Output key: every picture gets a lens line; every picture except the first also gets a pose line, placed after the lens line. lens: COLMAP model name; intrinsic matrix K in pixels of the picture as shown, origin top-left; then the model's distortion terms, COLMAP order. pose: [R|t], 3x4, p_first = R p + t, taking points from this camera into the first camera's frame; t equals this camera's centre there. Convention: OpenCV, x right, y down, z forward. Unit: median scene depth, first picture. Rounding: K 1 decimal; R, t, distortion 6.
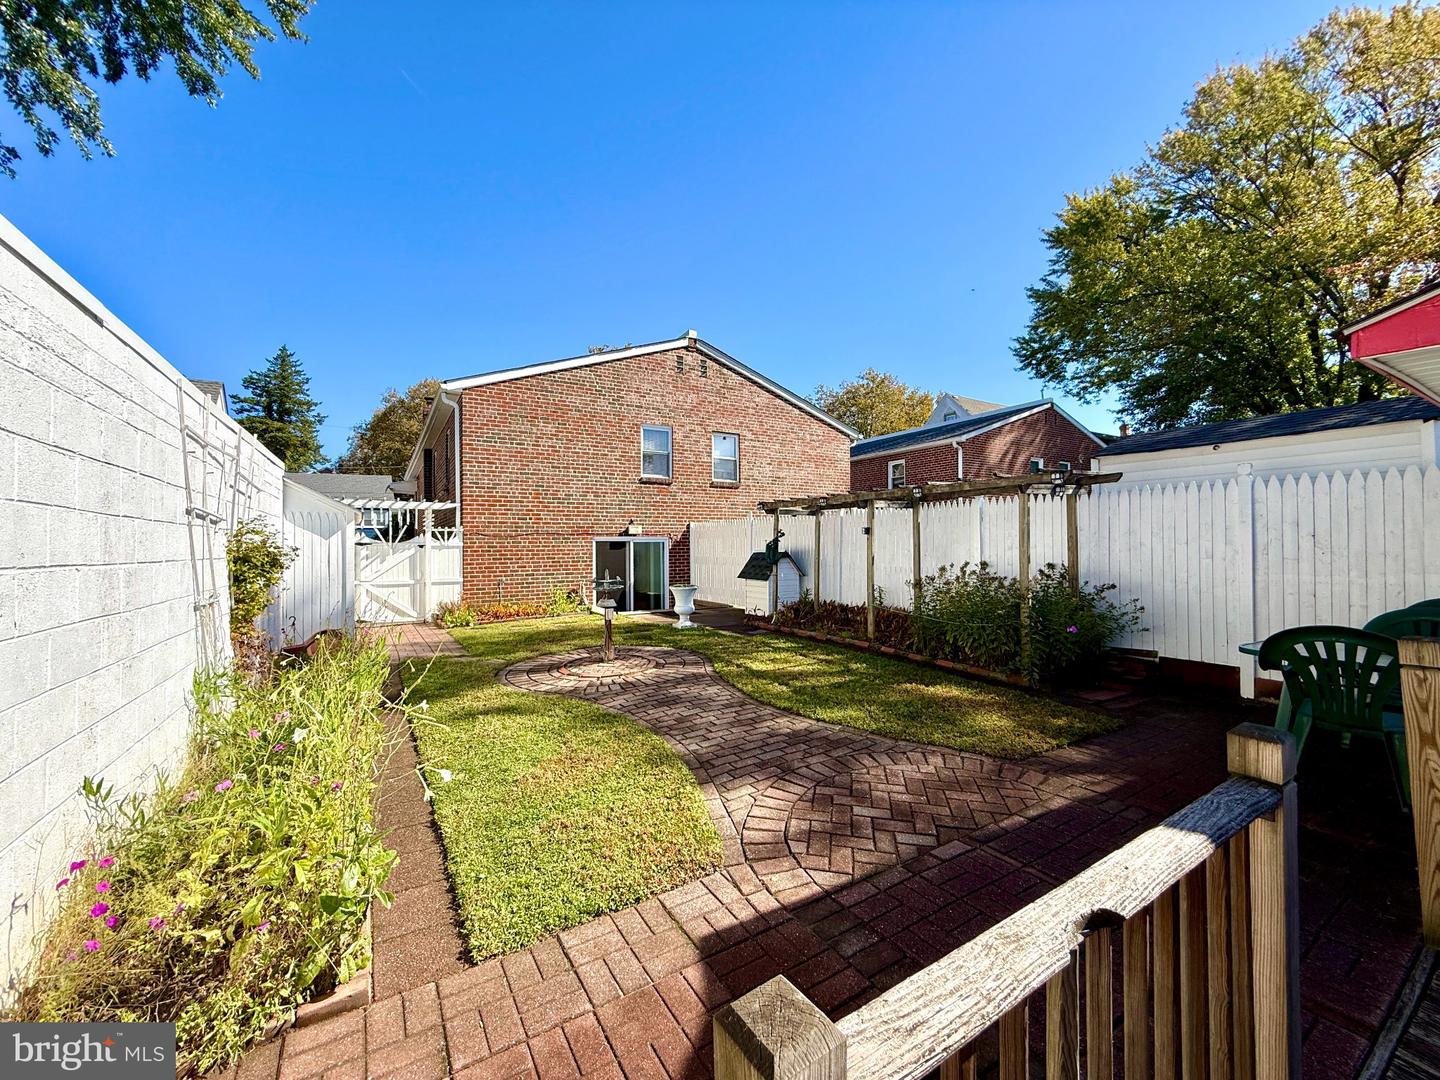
lens RADIAL K [[575.0, 0, 718.0], [0, 575.0, 541.5], [0, 0, 1]] dist [-0.000095, 0.000553]
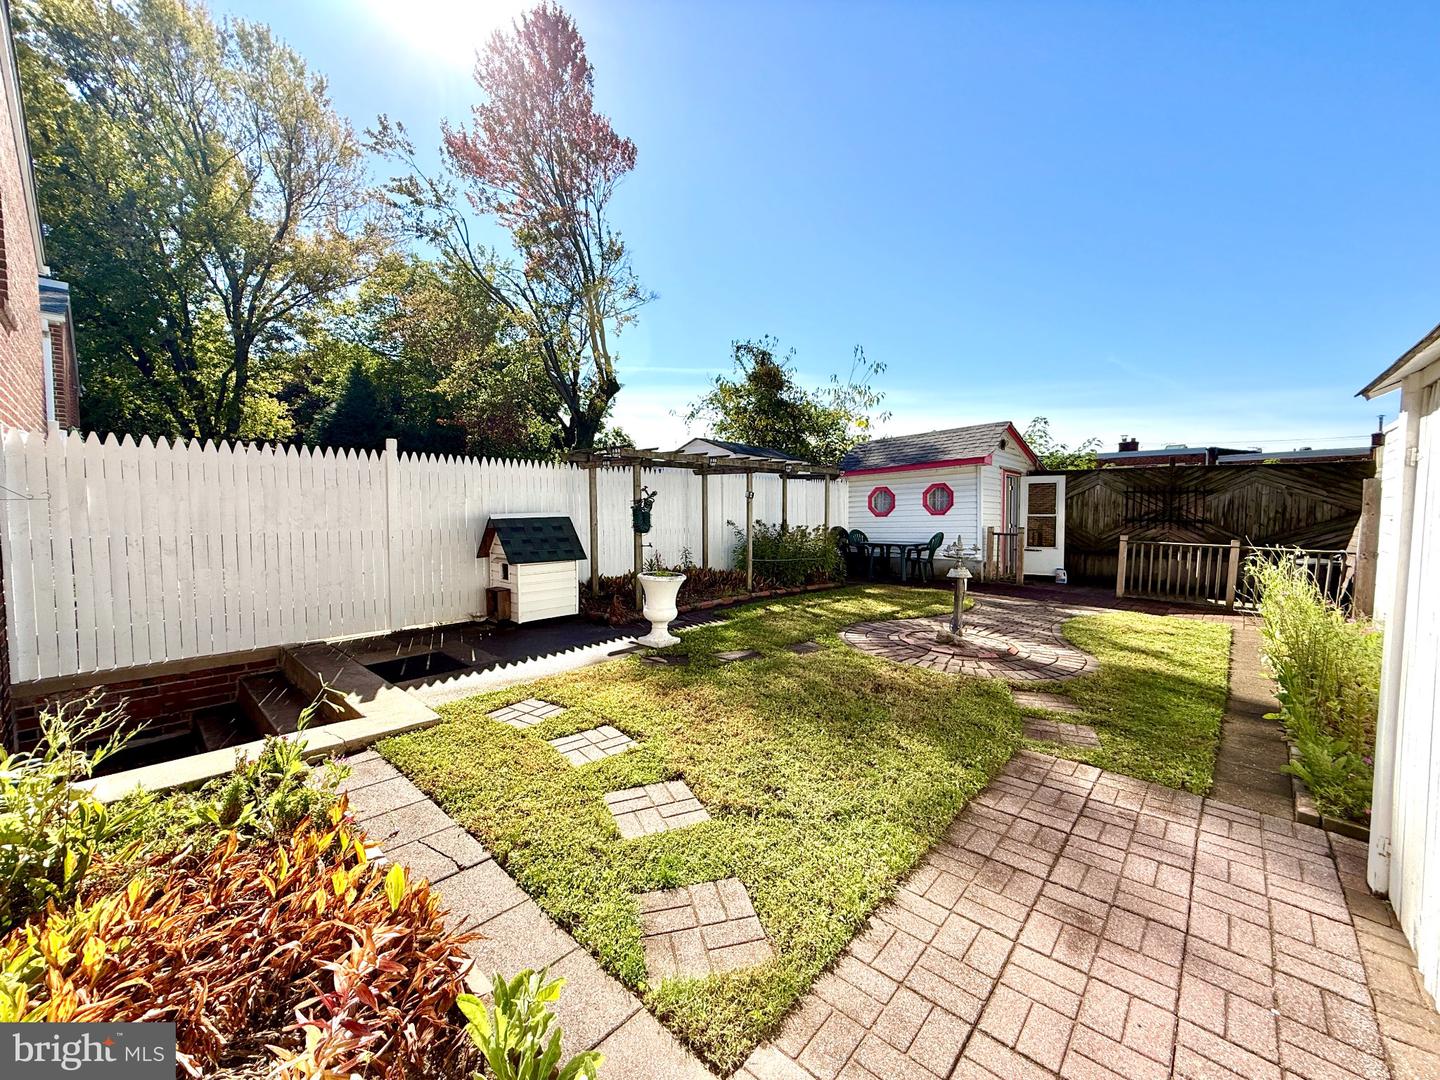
lens RADIAL K [[575.0, 0, 727.0], [0, 575.0, 542.2], [0, 0, 1]] dist [-0.000095, 0.000553]
pose [[-0.284214, -0.054272, 0.957224, -0.484624], [-0.003465, 0.998448, 0.055581, 0.005117], [-0.958755, 0.012480, -0.283961, 0.814606]]
